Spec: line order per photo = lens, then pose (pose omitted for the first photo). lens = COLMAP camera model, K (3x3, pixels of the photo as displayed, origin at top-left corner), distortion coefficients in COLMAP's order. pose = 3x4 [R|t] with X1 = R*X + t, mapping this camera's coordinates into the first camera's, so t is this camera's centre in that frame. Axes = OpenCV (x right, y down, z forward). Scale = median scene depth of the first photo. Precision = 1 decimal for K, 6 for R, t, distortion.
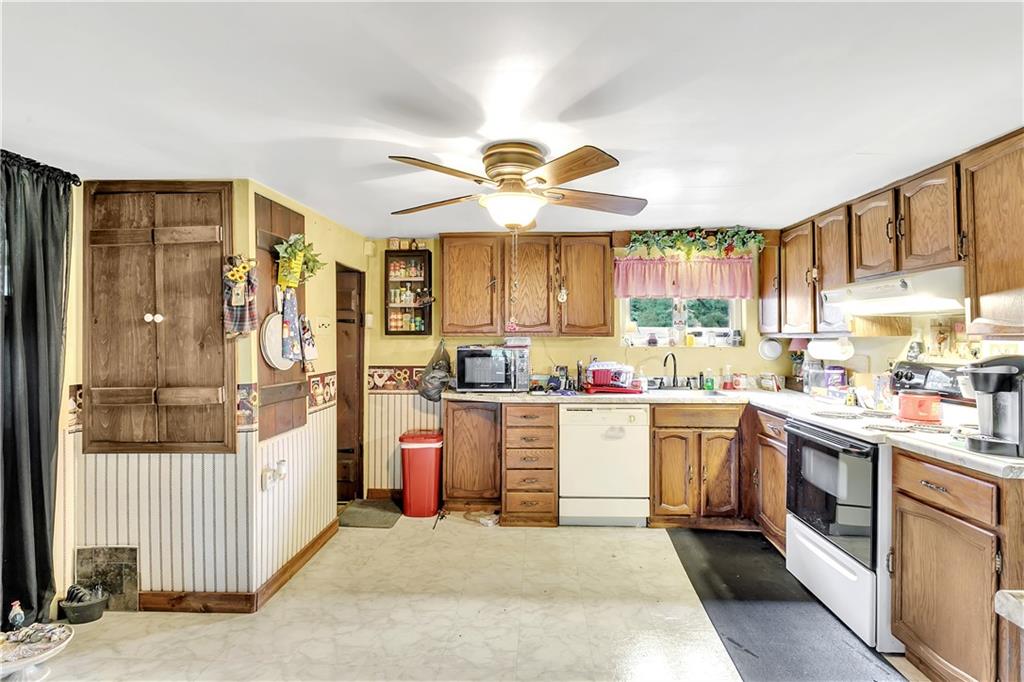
lens RADIAL K [[518.0, 0, 517.5], [0, 518.0, 336.3], [0, 0, 1]] dist [-0.003272, -0.000548]
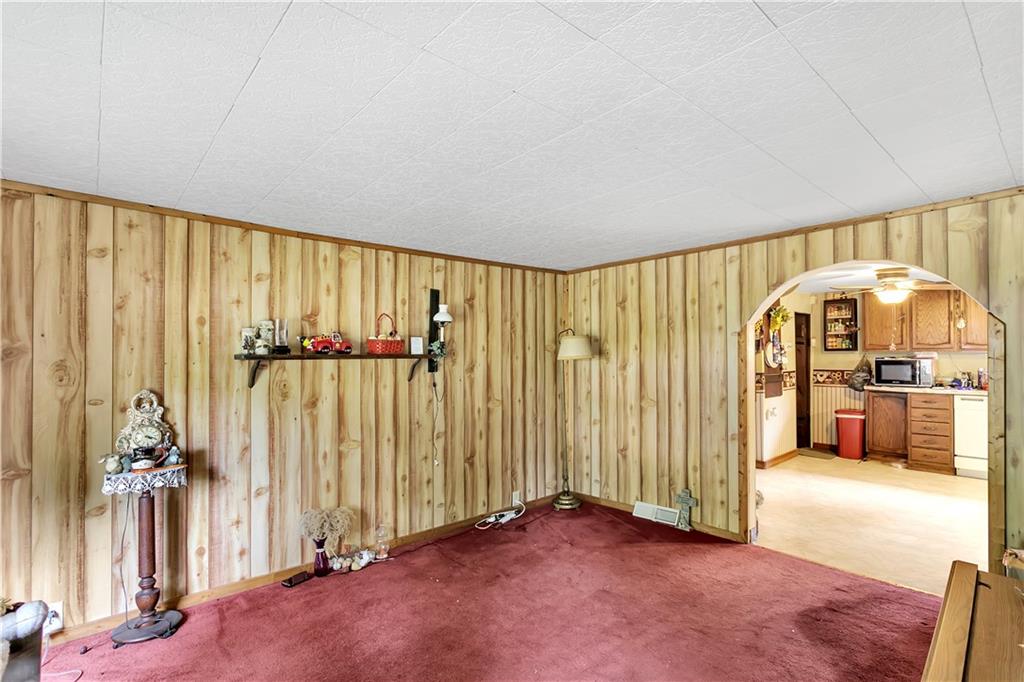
lens RADIAL K [[489.9, 0, 512.1], [0, 489.9, 349.8], [0, 0, 1]] dist [-0.013061, 0.000118]
pose [[0.692580, -0.009155, -0.721283, 0.201122], [0.007004, 0.999958, -0.005967, -0.004797], [0.721307, -0.000919, 0.692615, -0.908145]]
